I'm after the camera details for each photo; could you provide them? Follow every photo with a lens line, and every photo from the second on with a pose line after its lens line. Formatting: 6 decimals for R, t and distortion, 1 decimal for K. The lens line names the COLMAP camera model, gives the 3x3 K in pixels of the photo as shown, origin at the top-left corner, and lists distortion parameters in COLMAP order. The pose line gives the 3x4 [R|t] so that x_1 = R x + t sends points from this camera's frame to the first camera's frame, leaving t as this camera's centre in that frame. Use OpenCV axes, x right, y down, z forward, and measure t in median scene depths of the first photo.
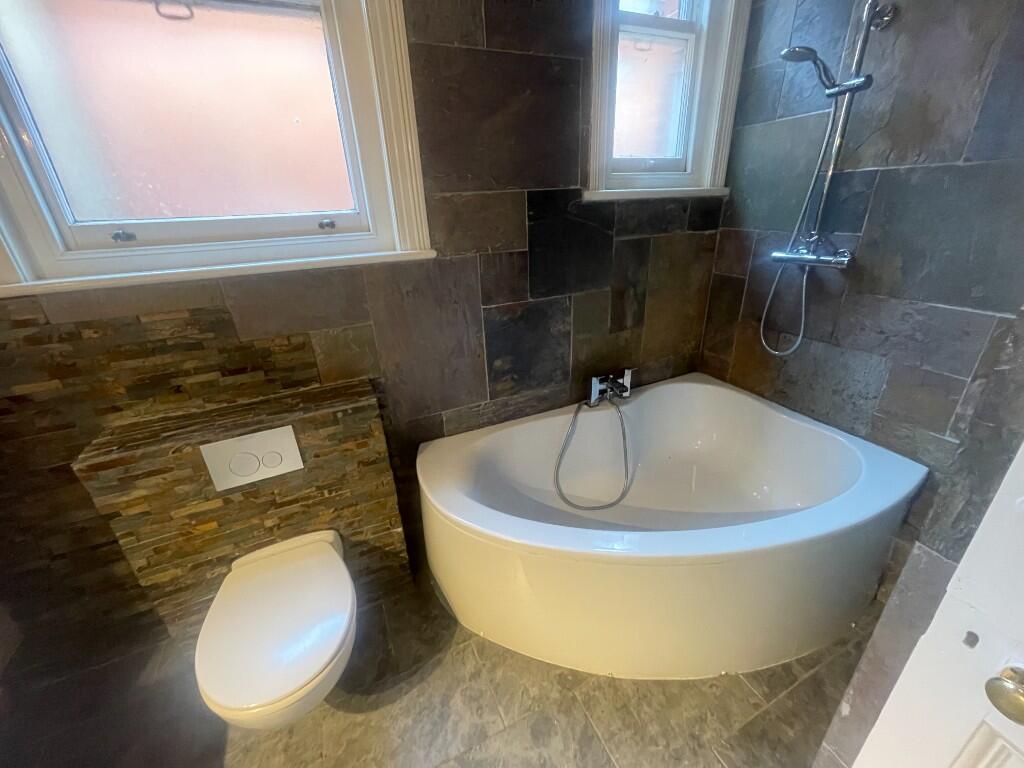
lens RADIAL K [[412.2, 0, 507.7], [0, 412.2, 383.4], [0, 0, 1]] dist [-0.001376, 0.000451]
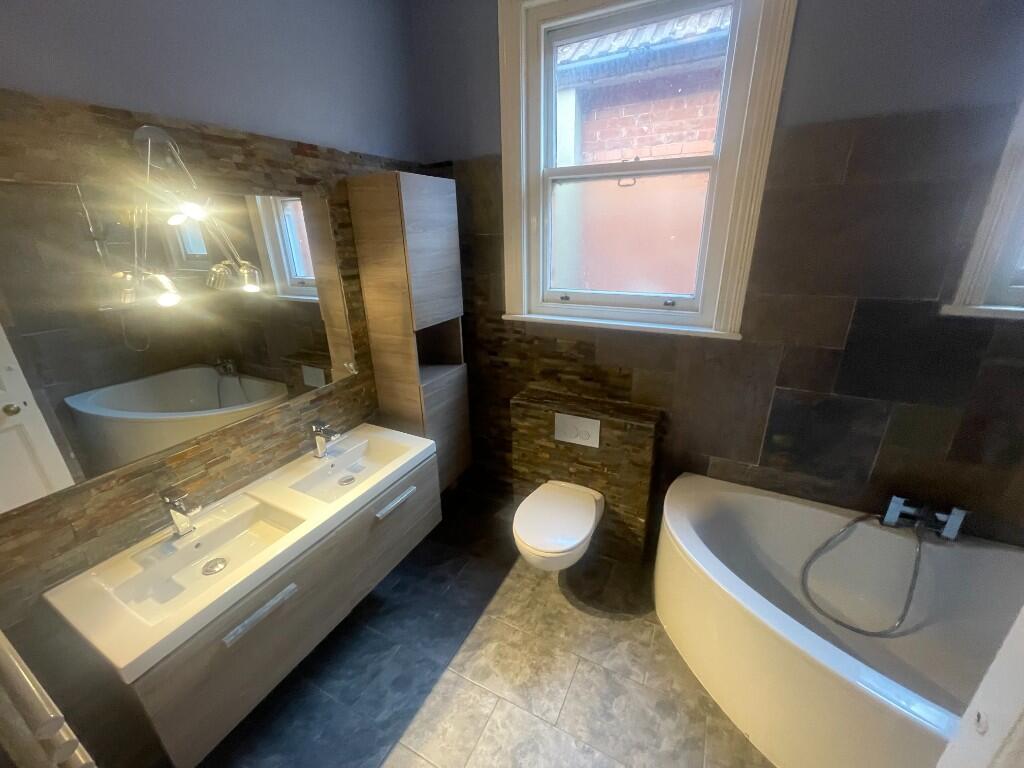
lens RADIAL K [[412.2, 0, 508.8], [0, 412.2, 383.6], [0, 0, 1]] dist [-0.001376, 0.000451]
pose [[0.610560, 0.307820, -0.729701, 0.369325], [-0.322348, 0.938191, 0.126053, -0.115335], [0.723400, 0.158254, 0.672047, -0.356413]]
